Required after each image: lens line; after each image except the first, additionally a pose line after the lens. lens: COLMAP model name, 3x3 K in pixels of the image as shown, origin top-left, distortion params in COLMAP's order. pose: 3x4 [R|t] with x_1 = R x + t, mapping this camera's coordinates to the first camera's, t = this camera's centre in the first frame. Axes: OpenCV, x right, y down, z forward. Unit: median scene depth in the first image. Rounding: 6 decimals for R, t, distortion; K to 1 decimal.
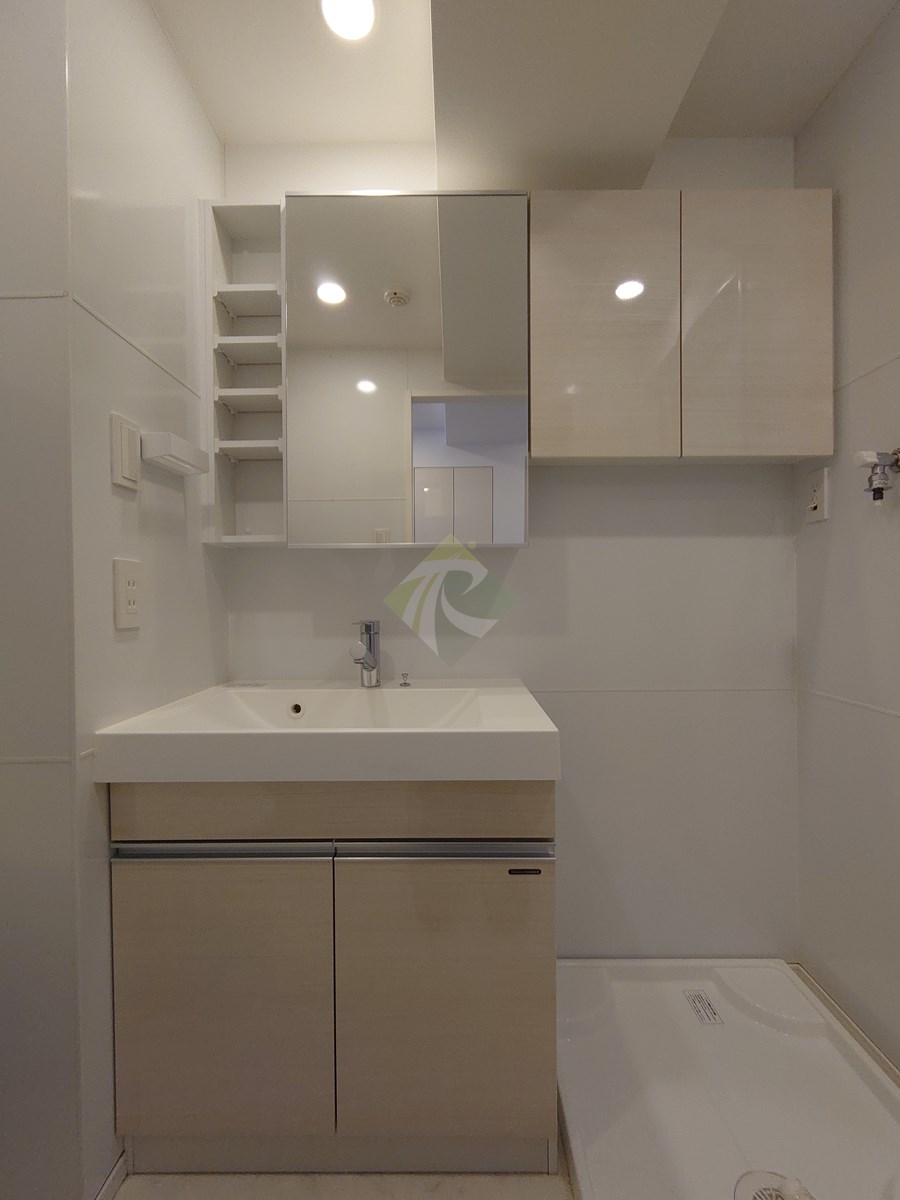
lens RADIAL K [[509.6, 0, 450.0], [0, 509.6, 600.0], [0, 0, 1]] dist [0.000324, -0.000634]
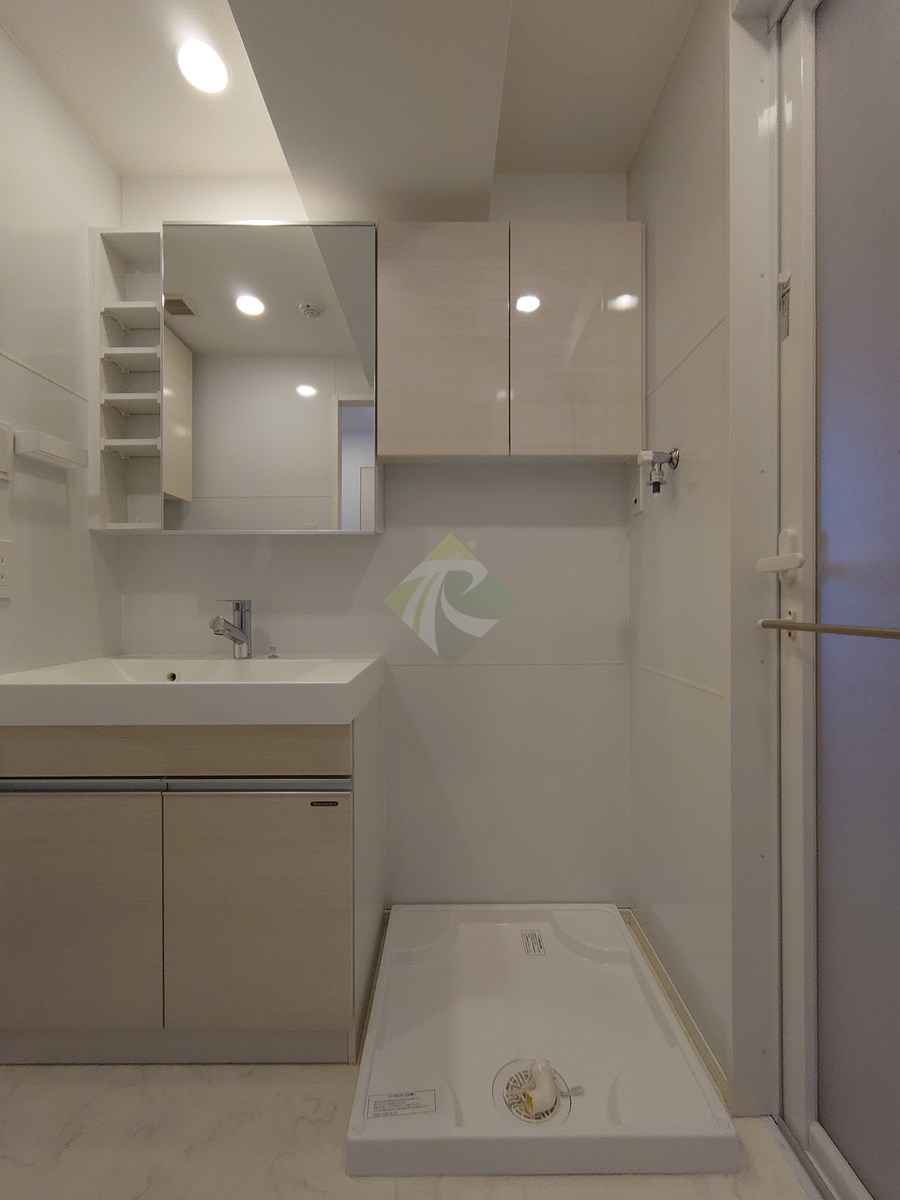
lens RADIAL K [[509.2, 0, 450.0], [0, 509.2, 600.0], [0, 0, 1]] dist [-0.001825, -0.000164]
pose [[0.999965, 0.003258, 0.007756, 0.304784], [-0.003210, 0.999975, -0.006277, 0.048453], [-0.007776, 0.006252, 0.999950, -0.131445]]
